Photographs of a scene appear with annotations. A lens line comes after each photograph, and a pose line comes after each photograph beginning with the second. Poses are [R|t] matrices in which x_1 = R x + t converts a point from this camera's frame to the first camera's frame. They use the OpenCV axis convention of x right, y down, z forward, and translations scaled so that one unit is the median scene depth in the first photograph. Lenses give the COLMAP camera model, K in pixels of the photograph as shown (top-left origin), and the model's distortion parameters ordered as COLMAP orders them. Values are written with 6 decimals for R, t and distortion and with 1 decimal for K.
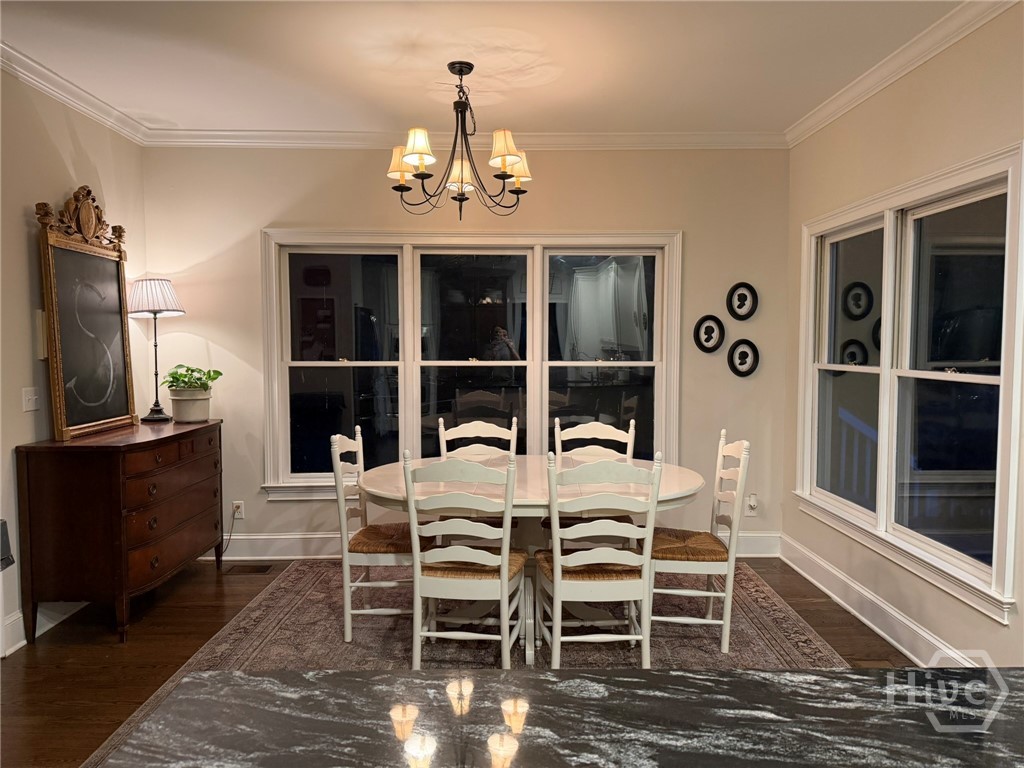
lens RADIAL K [[728.3, 0, 512.0], [0, 728.3, 384.0], [0, 0, 1]] dist [0.043738, -0.047497]
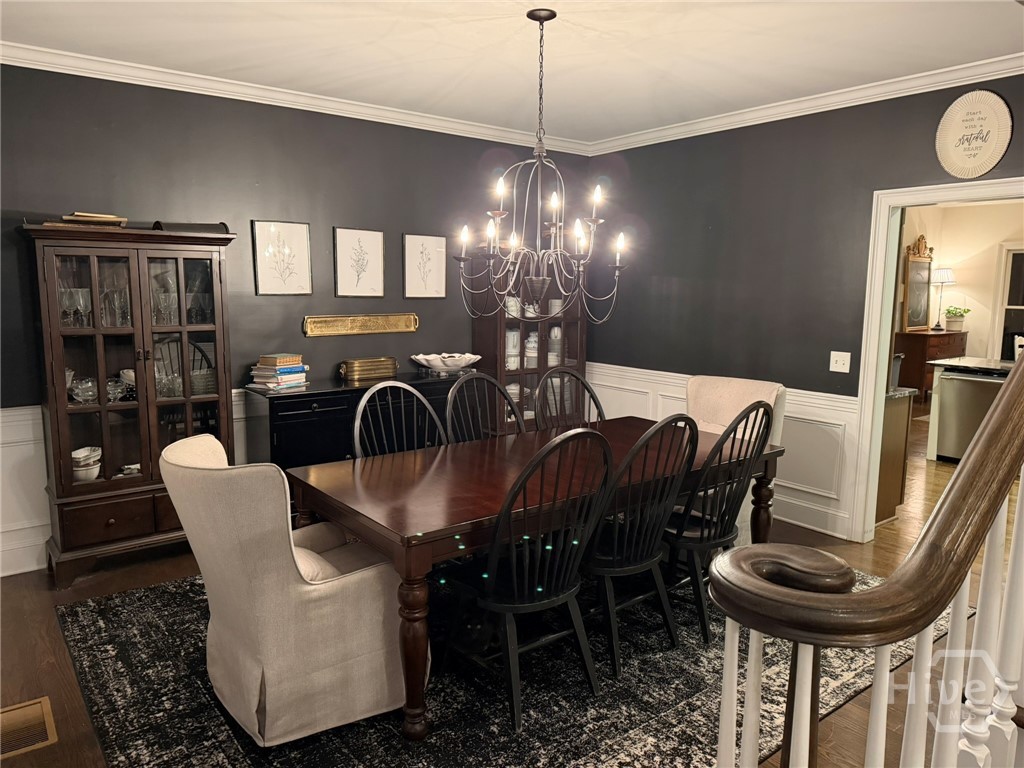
lens RADIAL K [[728.3, 0, 513.4], [0, 728.3, 385.3], [0, 0, 1]] dist [0.043738, -0.047497]
pose [[0.603723, 0.118106, -0.788397, 0.571560], [-0.053637, 0.992741, 0.107645, 0.046947], [0.795388, -0.022701, 0.605675, -1.510164]]
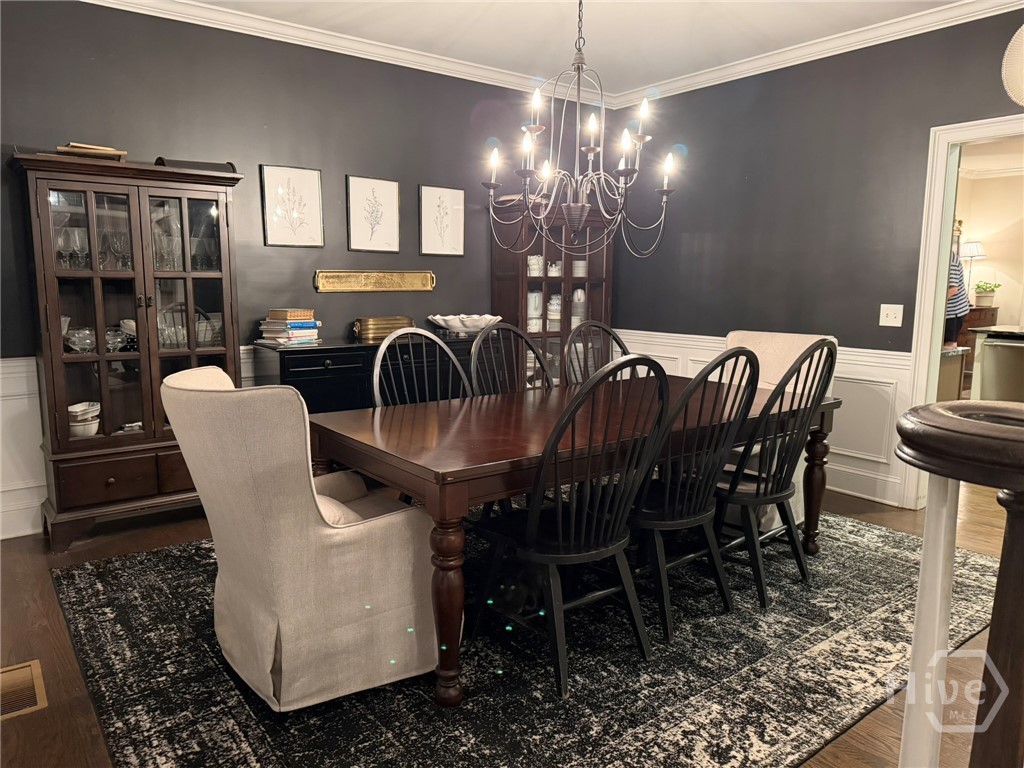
lens RADIAL K [[728.3, 0, 510.6], [0, 728.3, 383.0], [0, 0, 1]] dist [0.043738, -0.047497]
pose [[0.596931, 0.118825, -0.793445, 0.505105], [-0.051435, 0.992605, 0.109955, 0.110171], [0.800642, -0.024825, 0.598628, -1.494028]]
